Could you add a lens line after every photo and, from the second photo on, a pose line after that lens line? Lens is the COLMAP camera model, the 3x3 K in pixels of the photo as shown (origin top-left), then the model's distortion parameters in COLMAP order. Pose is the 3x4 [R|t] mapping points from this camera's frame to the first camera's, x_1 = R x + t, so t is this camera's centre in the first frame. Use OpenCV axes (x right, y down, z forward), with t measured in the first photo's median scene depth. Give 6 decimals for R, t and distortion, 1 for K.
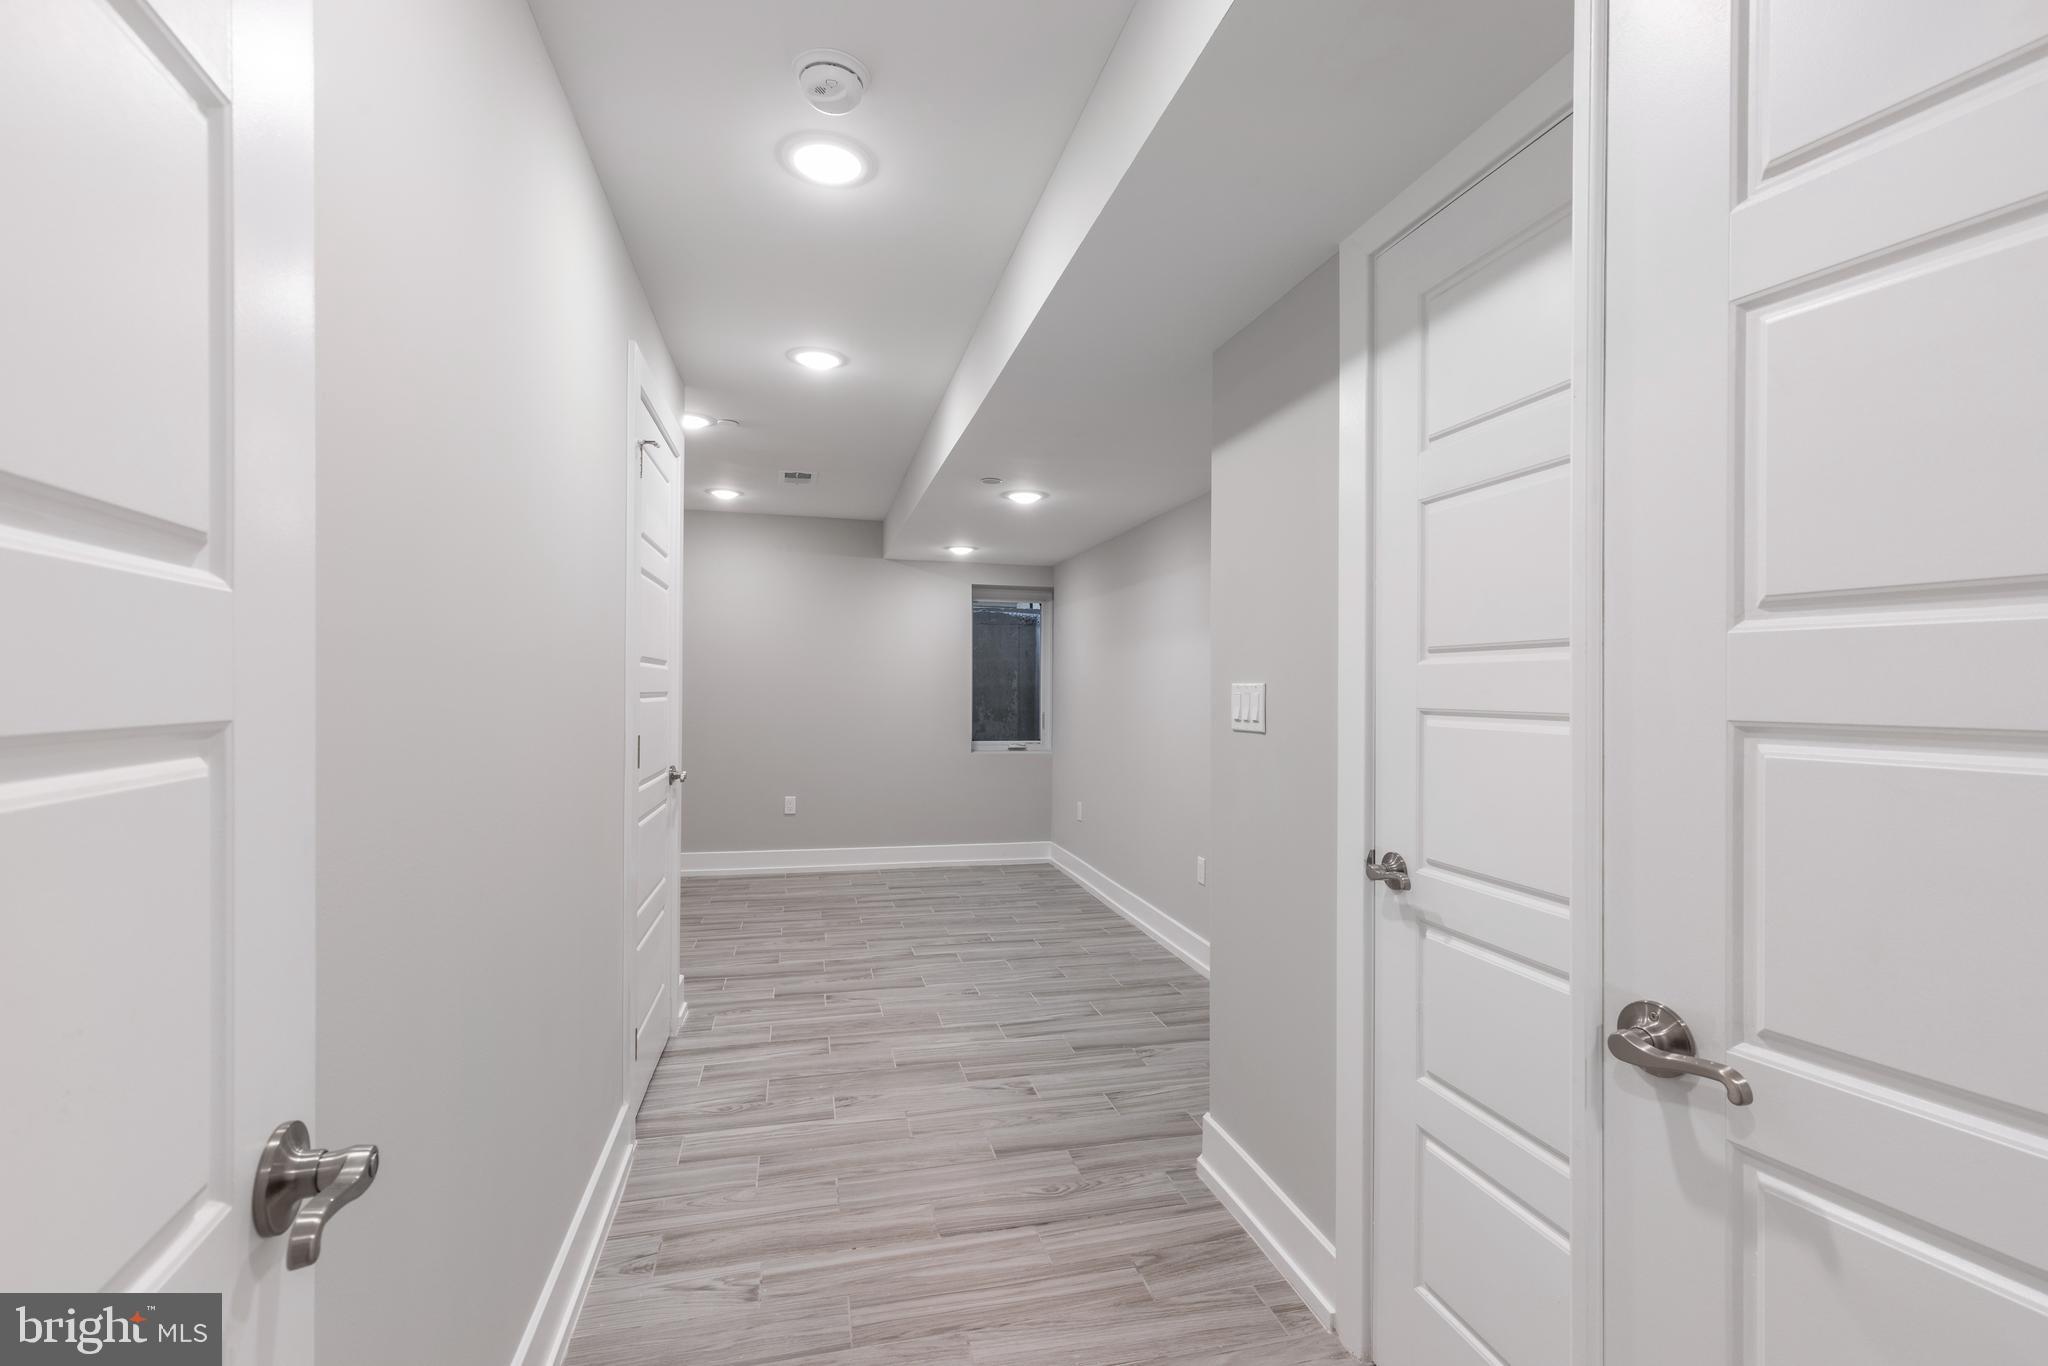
lens RADIAL K [[959.5, 0, 1035.0], [0, 959.5, 675.5], [0, 0, 1]] dist [0.005531, -0.000999]
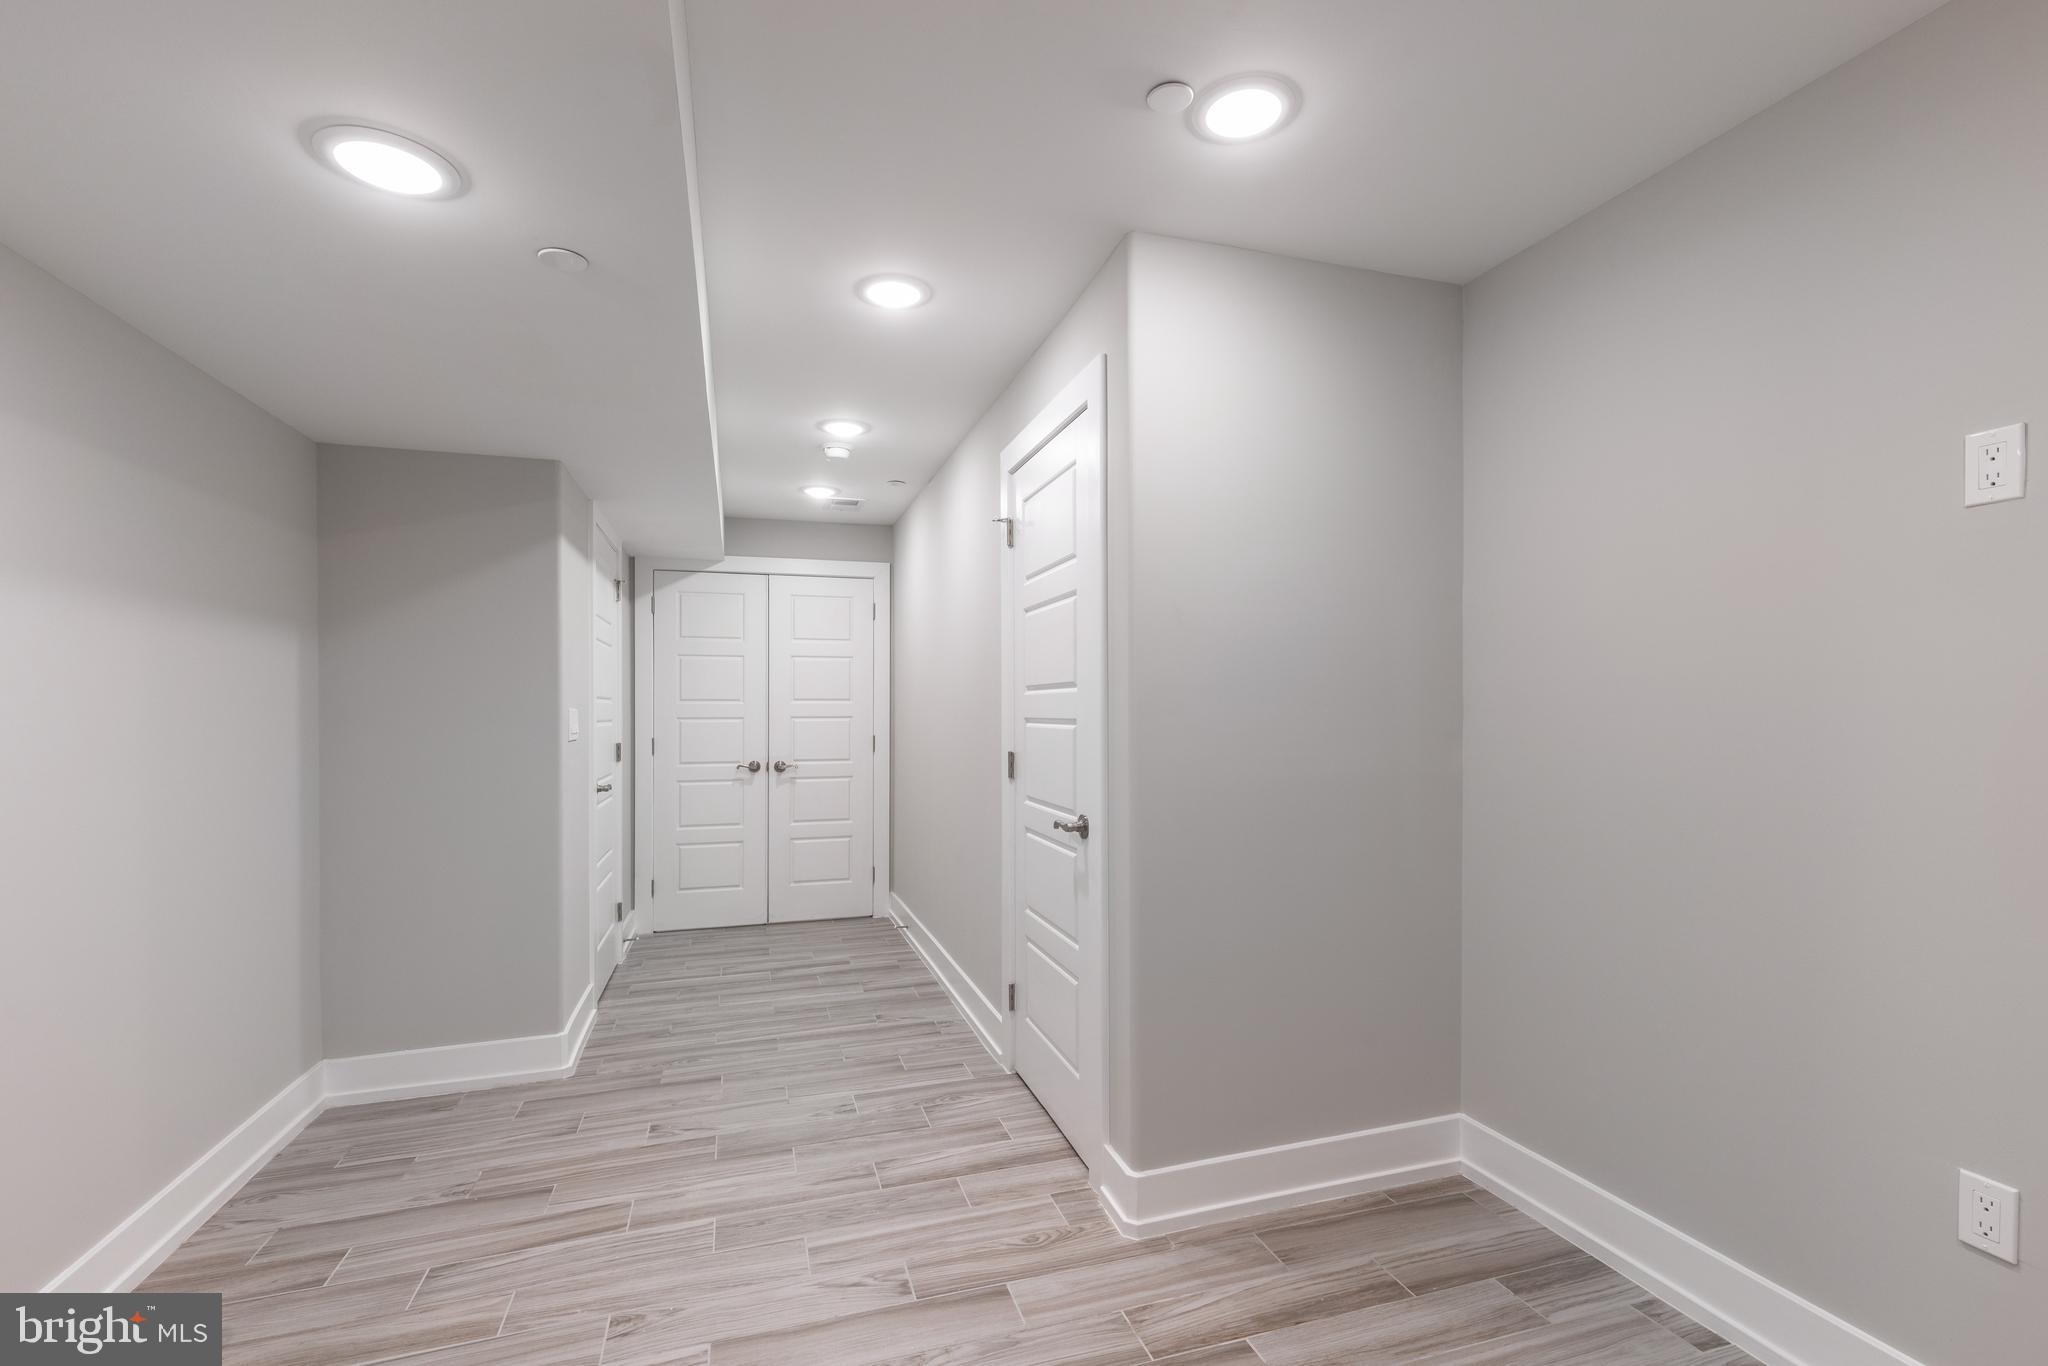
lens RADIAL K [[911.8, 0, 1016.3], [0, 911.8, 682.8], [0, 0, 1]] dist [0.003019, -0.000073]
pose [[-0.998590, -0.006967, -0.052635, -0.316131], [-0.004616, 0.998992, -0.044643, 0.023316], [0.052893, -0.044337, -0.997615, 1.952693]]
